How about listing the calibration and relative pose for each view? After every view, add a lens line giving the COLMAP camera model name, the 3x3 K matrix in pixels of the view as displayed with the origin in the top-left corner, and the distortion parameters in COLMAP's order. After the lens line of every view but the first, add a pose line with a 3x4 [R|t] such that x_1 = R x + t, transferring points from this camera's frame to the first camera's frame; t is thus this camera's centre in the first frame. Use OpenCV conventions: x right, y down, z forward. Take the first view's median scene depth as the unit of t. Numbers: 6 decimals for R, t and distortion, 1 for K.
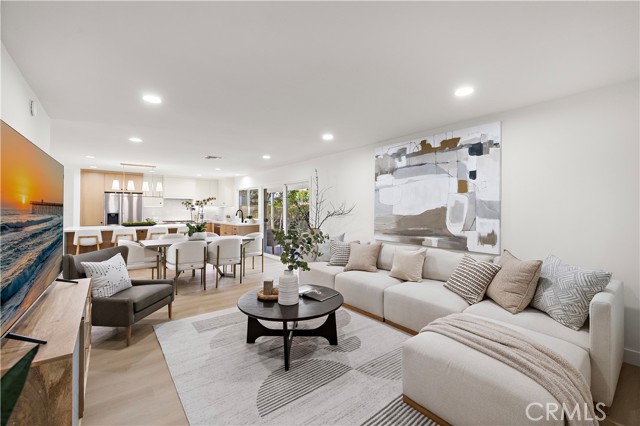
lens RADIAL K [[270.8, 0, 317.8], [0, 270.8, 208.8], [0, 0, 1]] dist [0.001606, 0.000318]
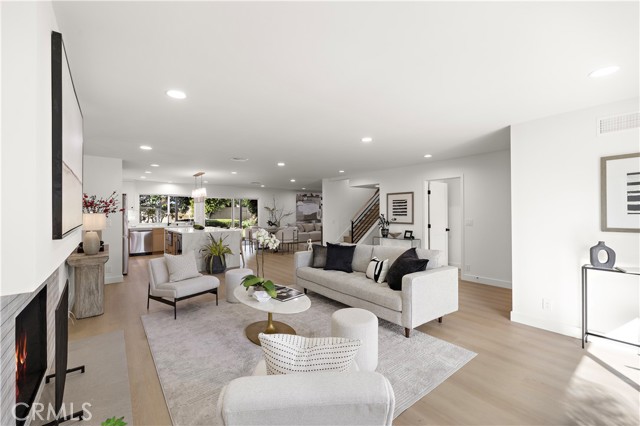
lens RADIAL K [[270.8, 0, 322.9], [0, 270.8, 211.7], [0, 0, 1]] dist [0.001606, 0.000318]
pose [[-0.006827, 0.003239, 0.999971, -3.191489], [0.002841, 0.999991, -0.003219, -0.001306], [-0.999973, 0.002819, -0.006836, 0.886611]]
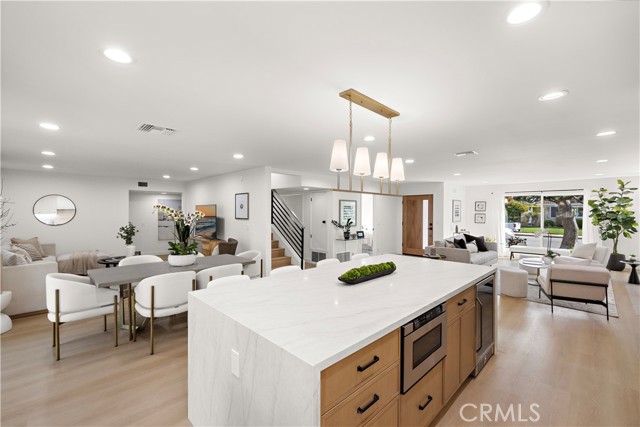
lens RADIAL K [[270.8, 0, 318.5], [0, 270.8, 215.3], [0, 0, 1]] dist [0.001606, 0.000318]
pose [[-0.992876, 0.000792, -0.119152, -0.968835], [-0.000281, 0.999960, 0.008993, -0.035542], [0.119154, 0.008963, -0.992835, 2.417076]]
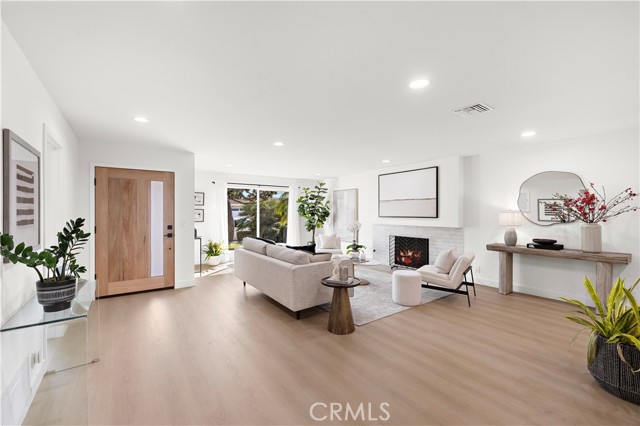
lens RADIAL K [[270.8, 0, 322.4], [0, 270.8, 211.3], [0, 0, 1]] dist [0.001606, 0.000318]
pose [[-0.030590, -0.000788, -0.999532, -0.965111], [0.003226, 0.999994, -0.000888, -0.007141], [0.999527, -0.003252, -0.030588, 0.920308]]
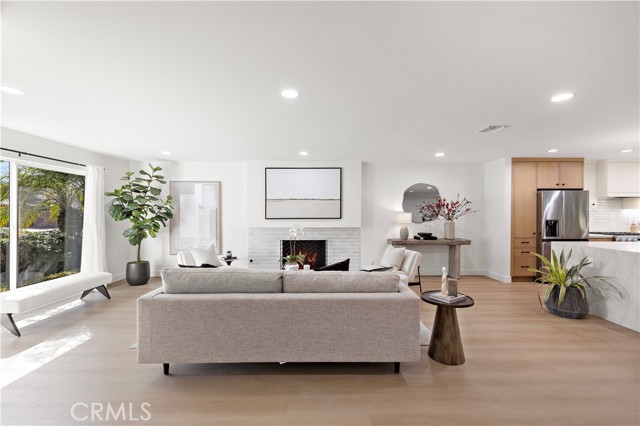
lens RADIAL K [[270.8, 0, 320.8], [0, 270.8, 217.4], [0, 0, 1]] dist [0.001606, 0.000318]
pose [[0.798684, 0.010412, -0.601661, -1.661978], [-0.000308, 0.999857, 0.016895, -0.002763], [0.601751, -0.013308, 0.798573, 0.216034]]
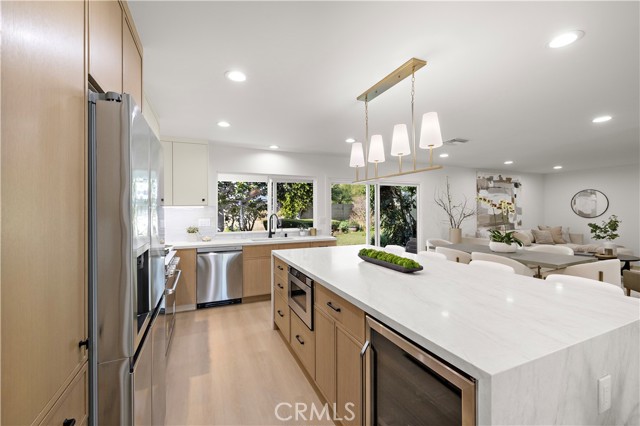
lens RADIAL K [[270.8, 0, 323.1], [0, 270.8, 208.2], [0, 0, 1]] dist [0.001606, 0.000318]
pose [[0.239253, 0.008031, 0.970924, -1.795313], [0.004572, 0.999945, -0.009397, -0.006039], [-0.970947, 0.006687, 0.239203, 1.782578]]
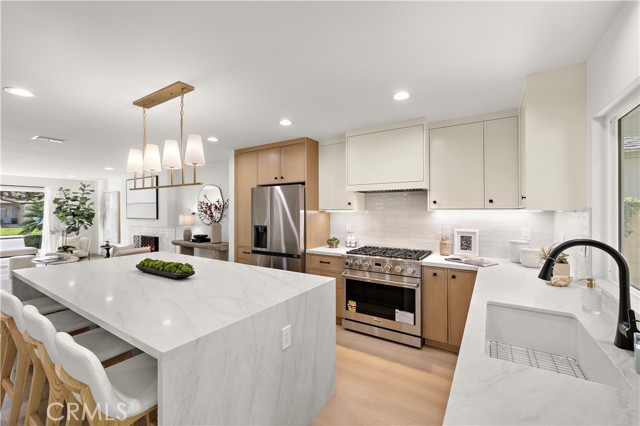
lens RADIAL K [[270.8, 0, 320.6], [0, 270.8, 207.5], [0, 0, 1]] dist [0.001606, 0.000318]
pose [[0.333197, -0.008492, -0.942819, -0.466760], [0.004568, 0.999962, -0.007392, -0.028445], [0.942846, -0.001844, 0.333223, 1.932265]]
